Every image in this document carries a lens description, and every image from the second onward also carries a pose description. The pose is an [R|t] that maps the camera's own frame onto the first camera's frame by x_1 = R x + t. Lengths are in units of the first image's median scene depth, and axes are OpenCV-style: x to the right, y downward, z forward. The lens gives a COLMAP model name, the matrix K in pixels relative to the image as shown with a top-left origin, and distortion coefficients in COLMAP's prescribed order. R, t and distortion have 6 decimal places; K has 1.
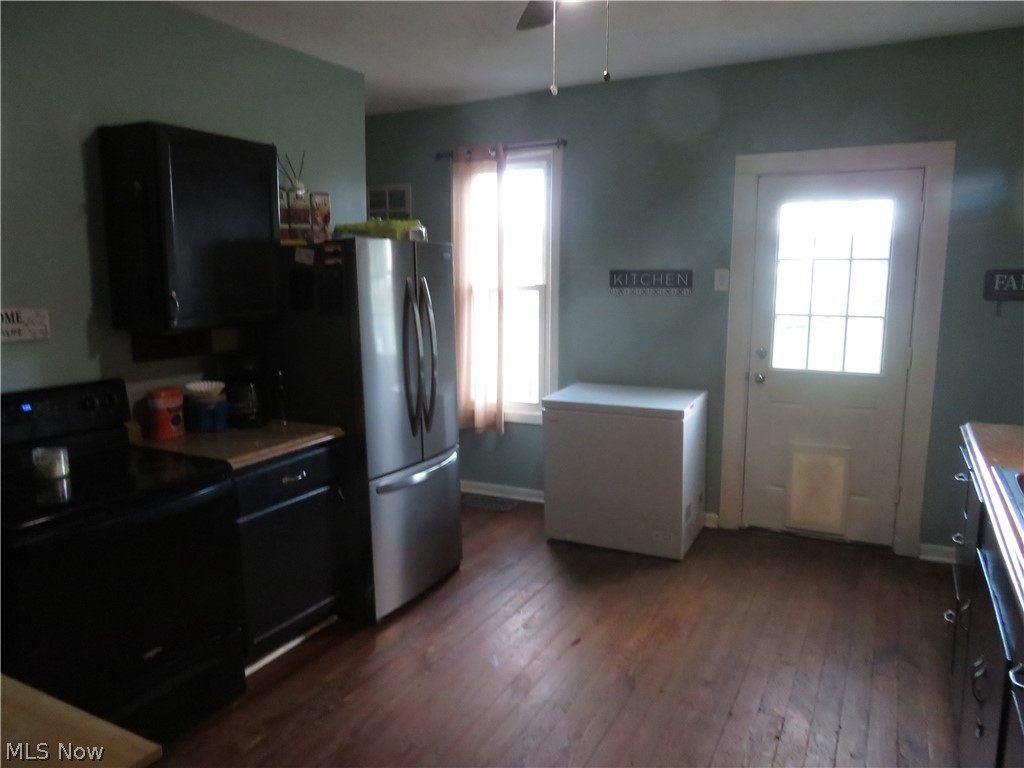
lens RADIAL K [[732.6, 0, 513.5], [0, 732.6, 382.2], [0, 0, 1]] dist [-0.004033, -0.003824]
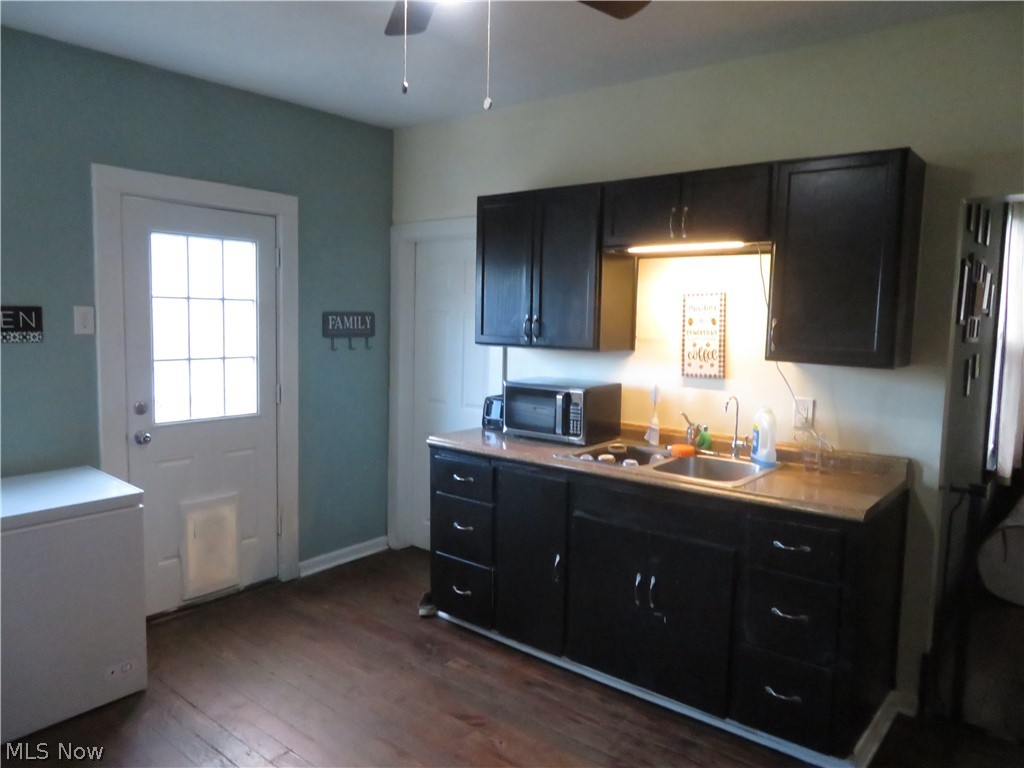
lens RADIAL K [[732.6, 0, 514.5], [0, 732.6, 383.5], [0, 0, 1]] dist [-0.004033, -0.003824]
pose [[0.186629, -0.085612, 0.978693, -0.404539], [0.129764, 0.989616, 0.061823, -0.064940], [-0.973823, 0.115461, 0.195800, 0.431859]]
